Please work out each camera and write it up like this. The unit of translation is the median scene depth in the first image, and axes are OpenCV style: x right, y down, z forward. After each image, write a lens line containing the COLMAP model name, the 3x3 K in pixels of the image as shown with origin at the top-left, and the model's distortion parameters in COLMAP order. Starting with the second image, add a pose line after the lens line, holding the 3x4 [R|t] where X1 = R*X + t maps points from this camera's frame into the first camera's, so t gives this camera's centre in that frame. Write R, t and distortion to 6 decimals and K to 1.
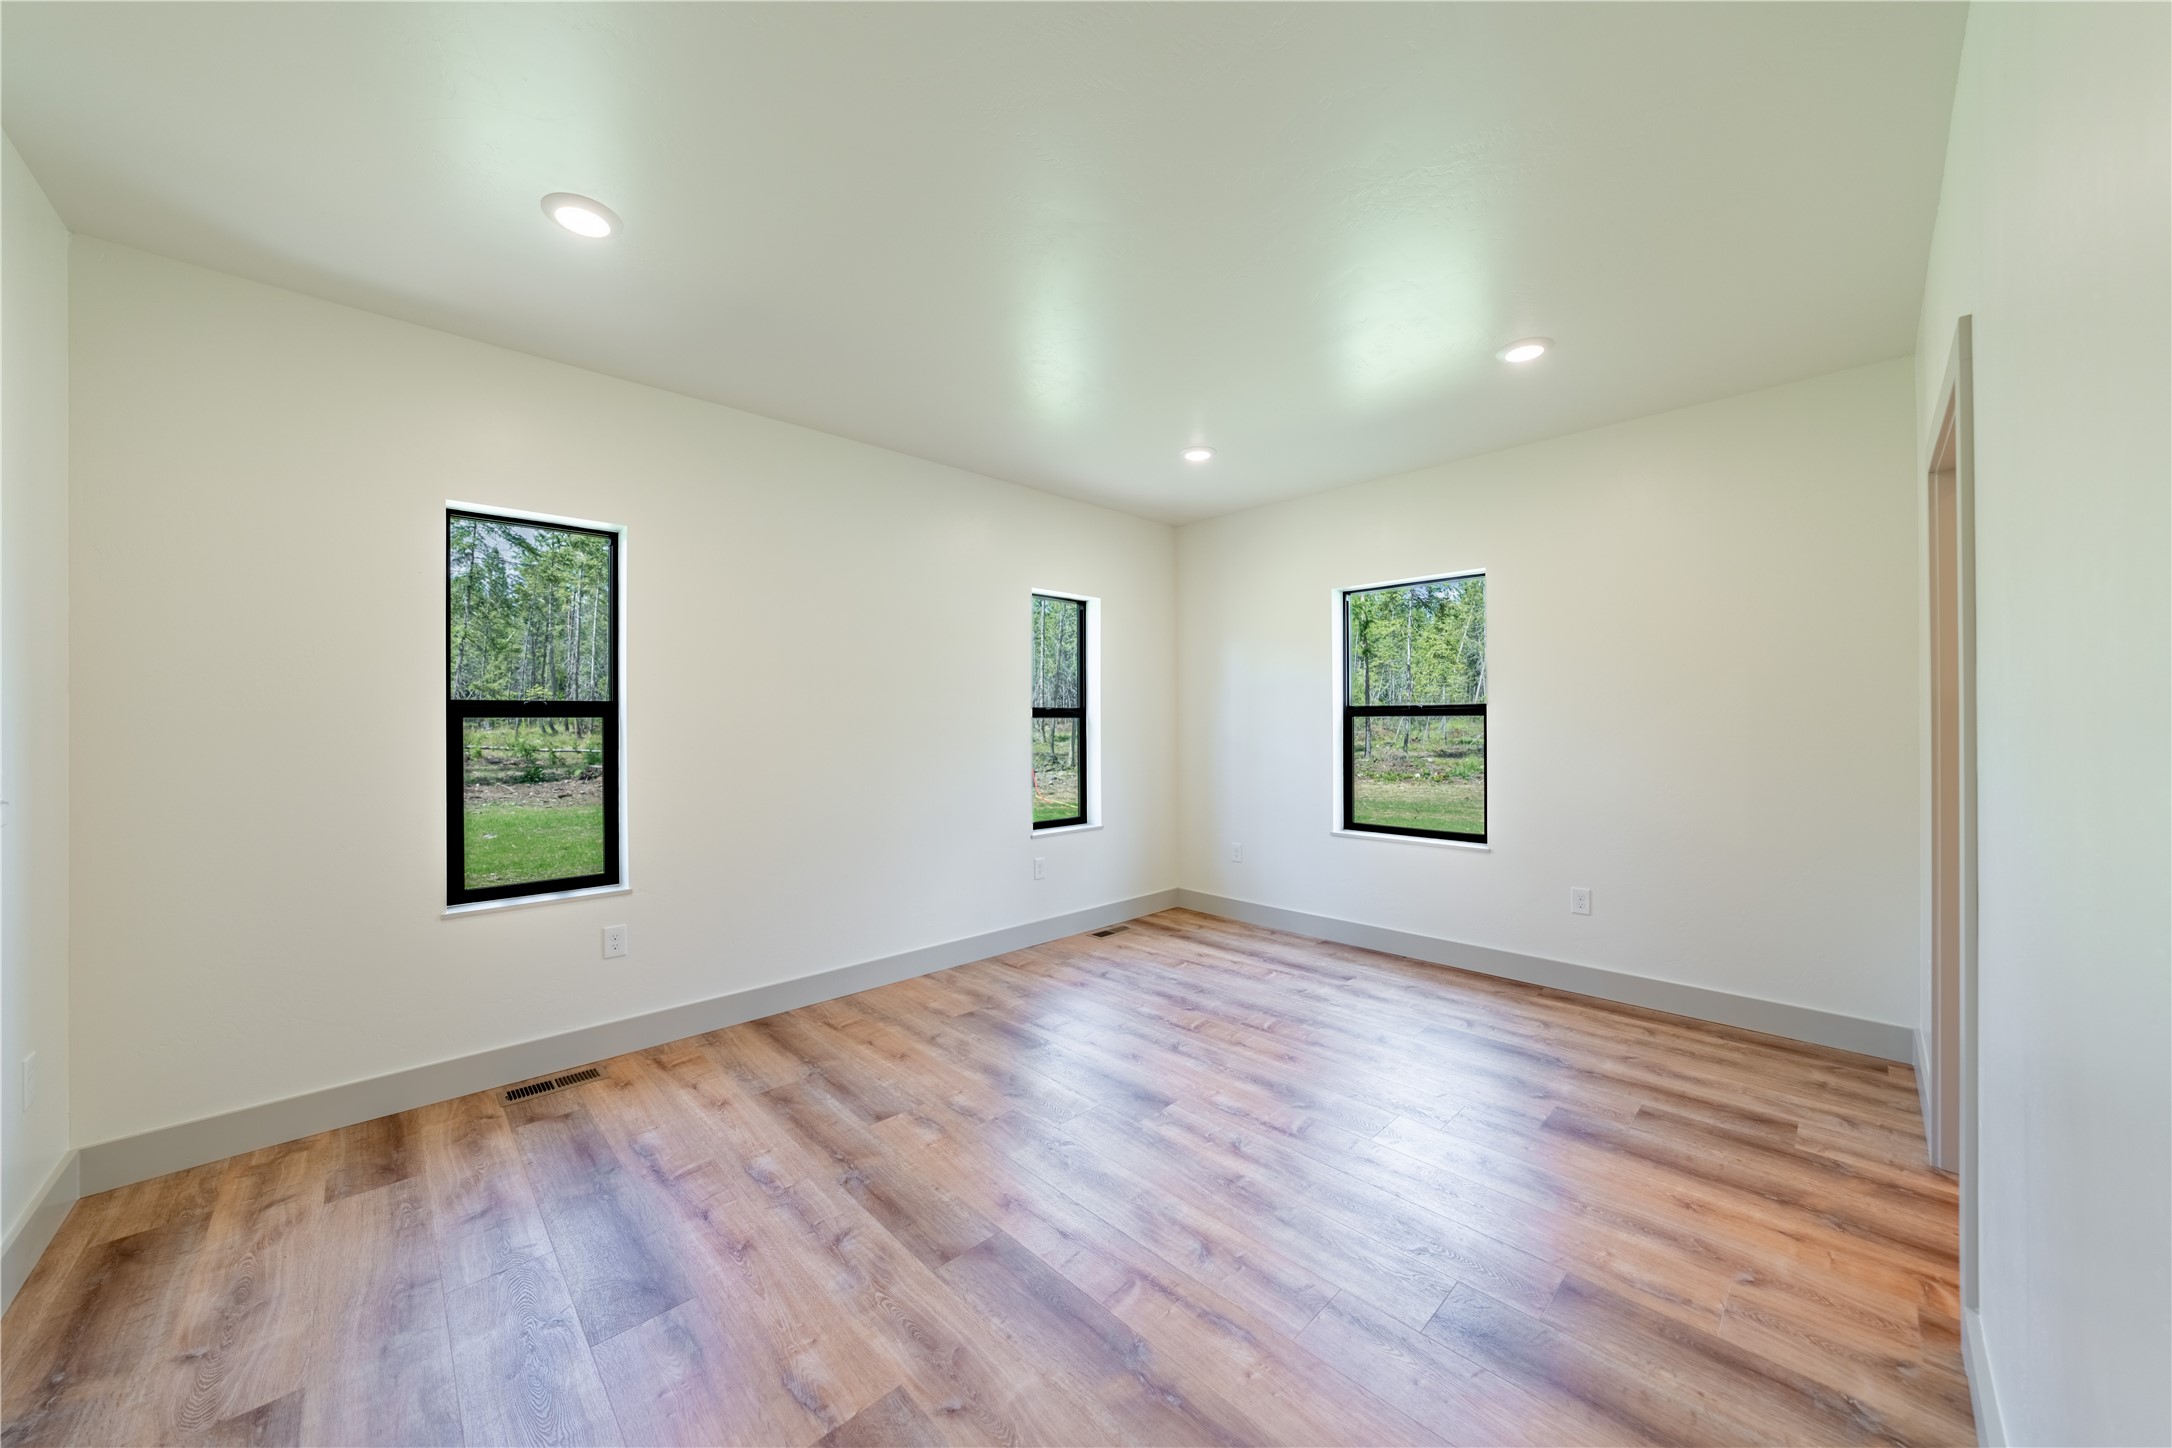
lens RADIAL K [[763.3, 0, 1090.7], [0, 763.3, 719.2], [0, 0, 1]] dist [-0.026633, 0.006479]
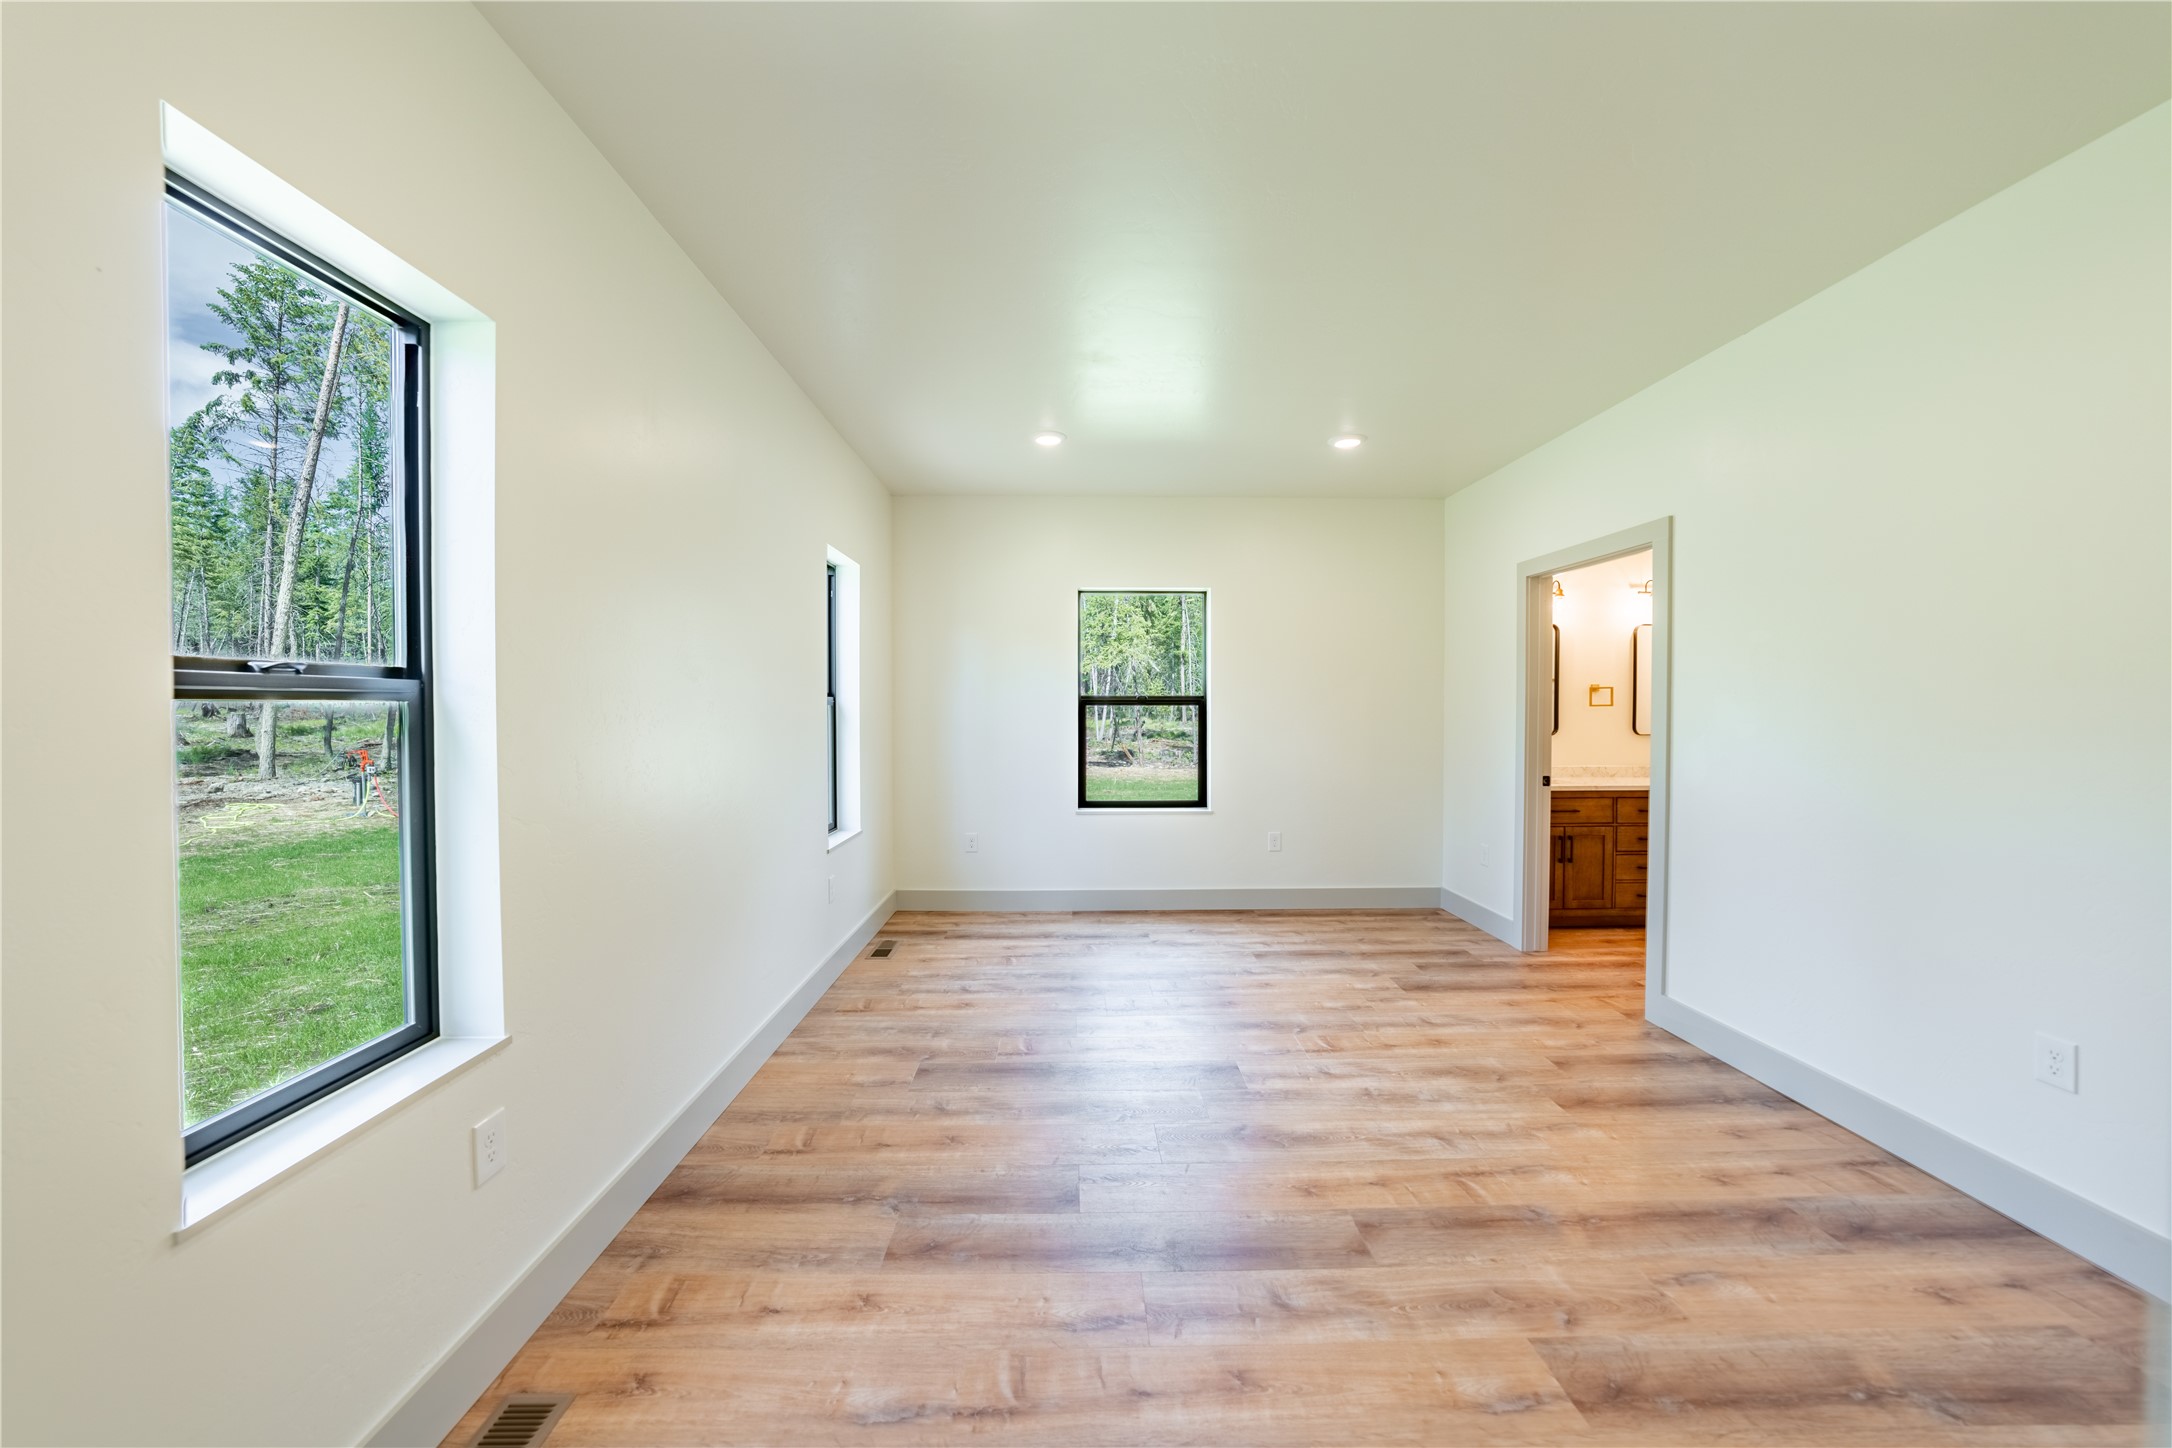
lens RADIAL K [[763.3, 0, 1090.7], [0, 763.3, 719.2], [0, 0, 1]] dist [-0.026633, 0.006479]
pose [[0.683100, -0.007678, 0.730284, -0.646867], [-0.006567, 0.999840, 0.016654, -0.004189], [-0.730295, -0.016172, 0.682940, 0.329819]]
